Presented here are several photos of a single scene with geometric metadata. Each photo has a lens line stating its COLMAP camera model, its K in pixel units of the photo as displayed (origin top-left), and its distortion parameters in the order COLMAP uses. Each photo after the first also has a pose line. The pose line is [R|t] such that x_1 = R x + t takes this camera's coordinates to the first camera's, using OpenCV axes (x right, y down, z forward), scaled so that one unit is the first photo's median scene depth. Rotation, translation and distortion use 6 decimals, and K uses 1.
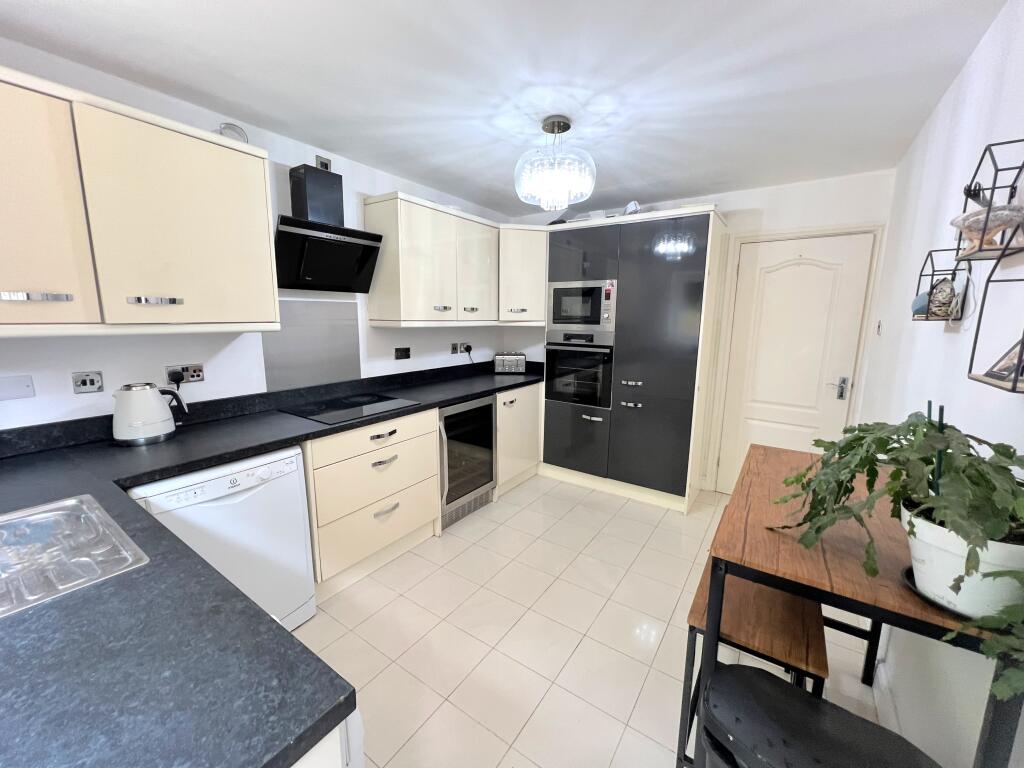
lens RADIAL K [[409.6, 0, 511.5], [0, 409.6, 384.3], [0, 0, 1]] dist [-0.000086, -0.000136]
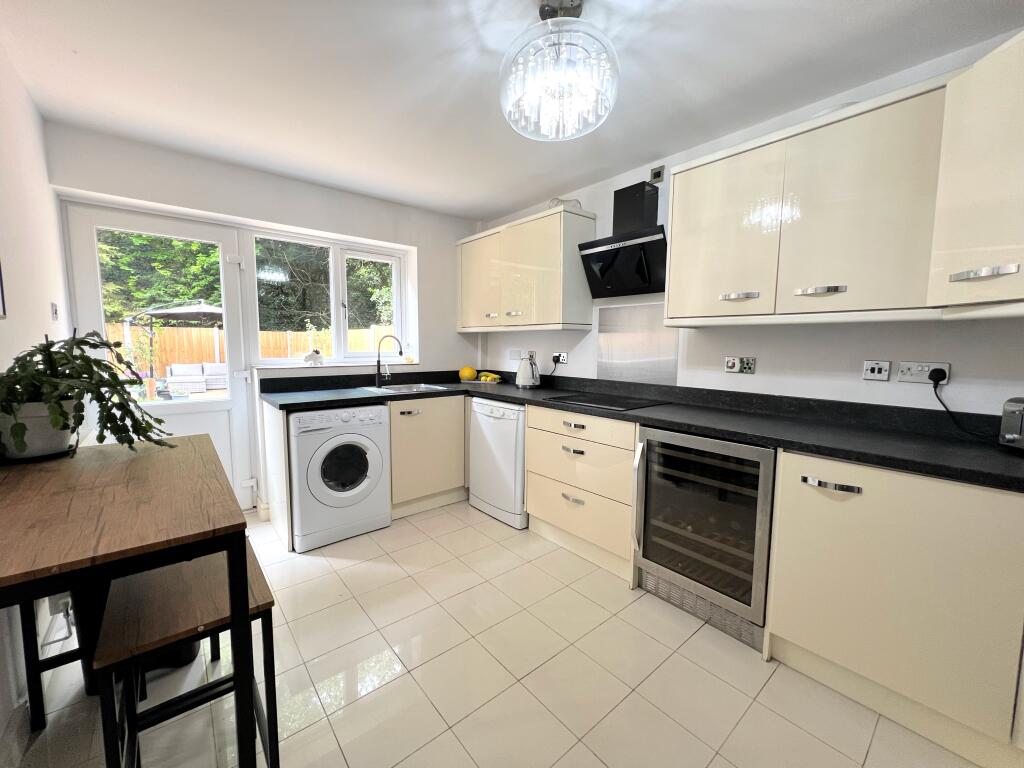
lens RADIAL K [[409.6, 0, 511.8], [0, 409.6, 382.0], [0, 0, 1]] dist [-0.000086, -0.000136]
pose [[-0.270732, 0.078292, -0.959466, 0.683584], [-0.172033, 0.976708, 0.128242, -0.086950], [0.947158, 0.199779, -0.250958, 1.008223]]
